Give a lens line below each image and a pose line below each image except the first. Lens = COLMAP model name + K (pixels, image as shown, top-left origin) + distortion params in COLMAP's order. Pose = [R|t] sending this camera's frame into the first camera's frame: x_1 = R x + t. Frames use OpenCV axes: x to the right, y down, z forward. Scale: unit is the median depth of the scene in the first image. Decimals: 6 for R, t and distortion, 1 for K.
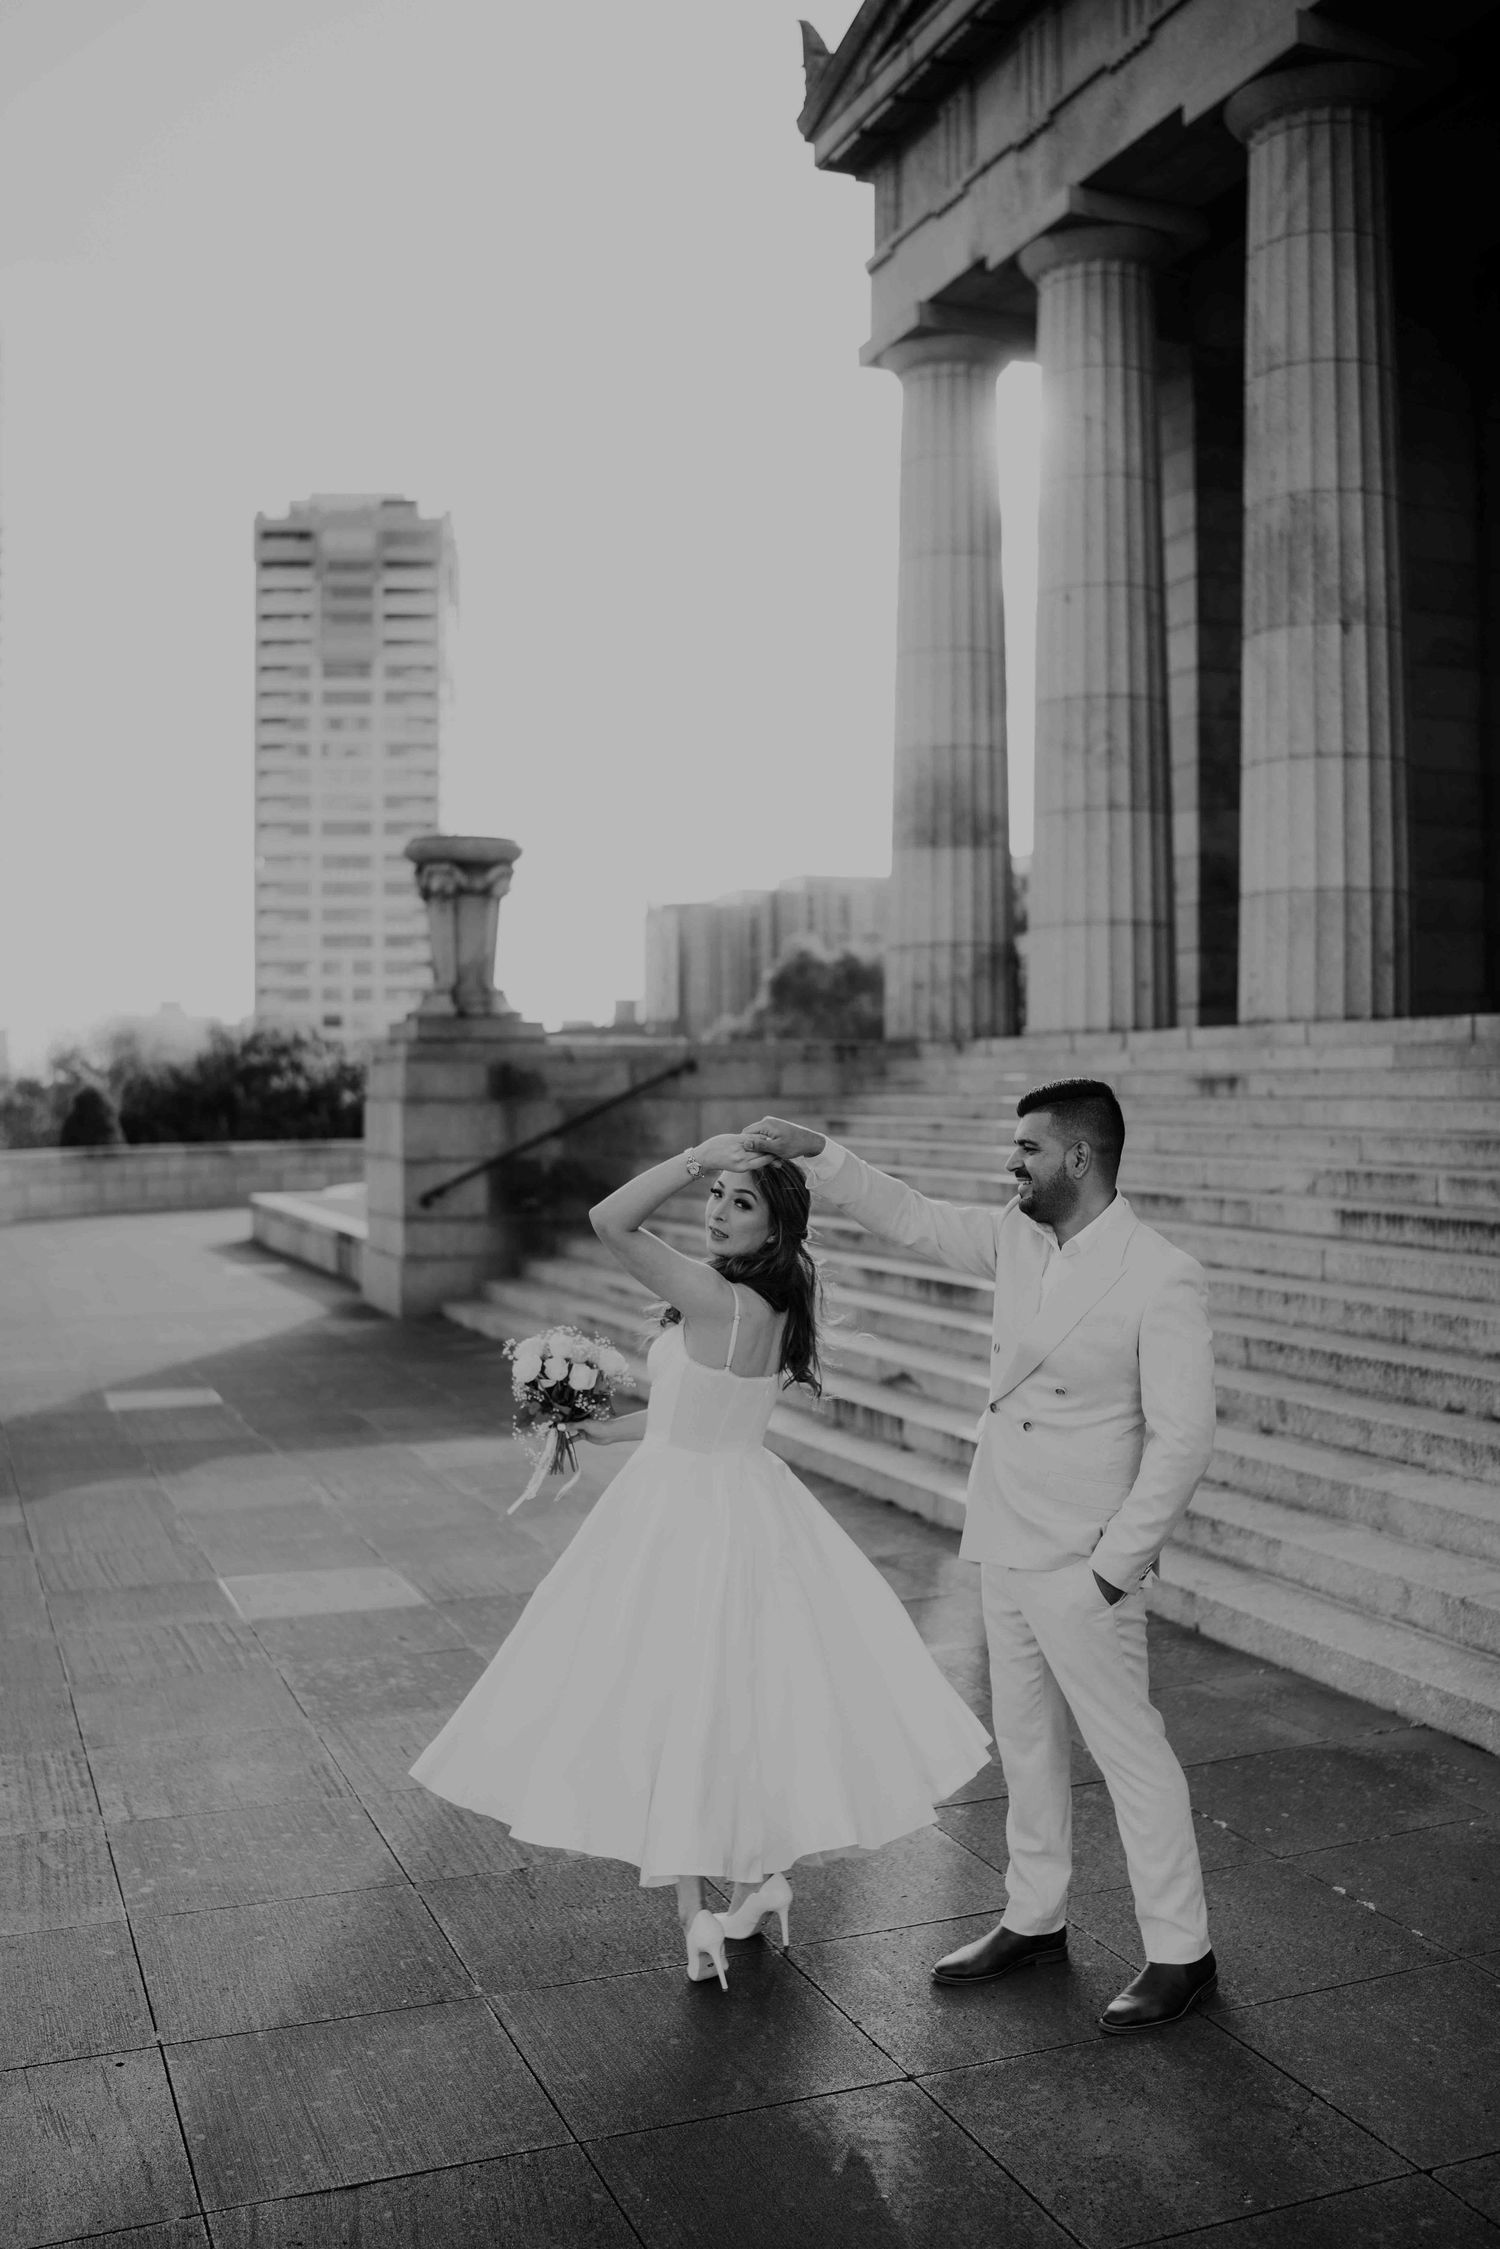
lens RADIAL K [[2102.8, 0, 754.5], [0, 2102.8, 1125.4], [0, 0, 1]] dist [-0.176407, 0.181092]
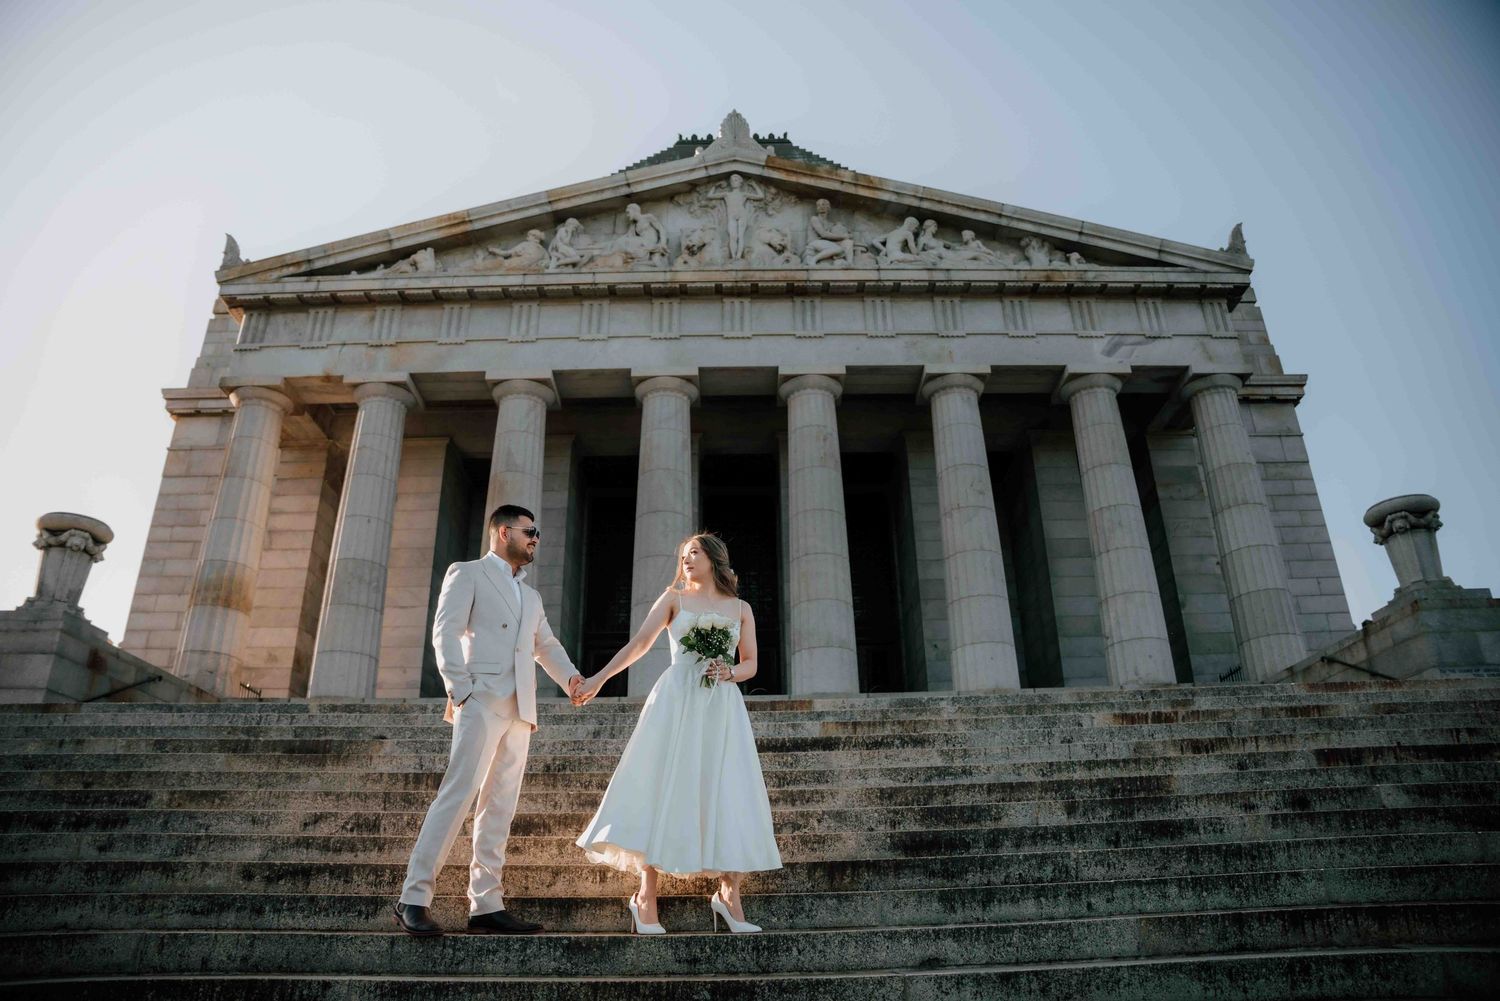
lens RADIAL K [[1025.2, 0, 744.4], [0, 1025.2, 500.8], [0, 0, 1]] dist [-0.172138, 0.125918]
pose [[0.363052, 0.377089, 0.852055, -0.711005], [0.035107, 0.908263, -0.416924, 0.231613], [-0.931107, 0.181278, 0.316508, 0.227236]]
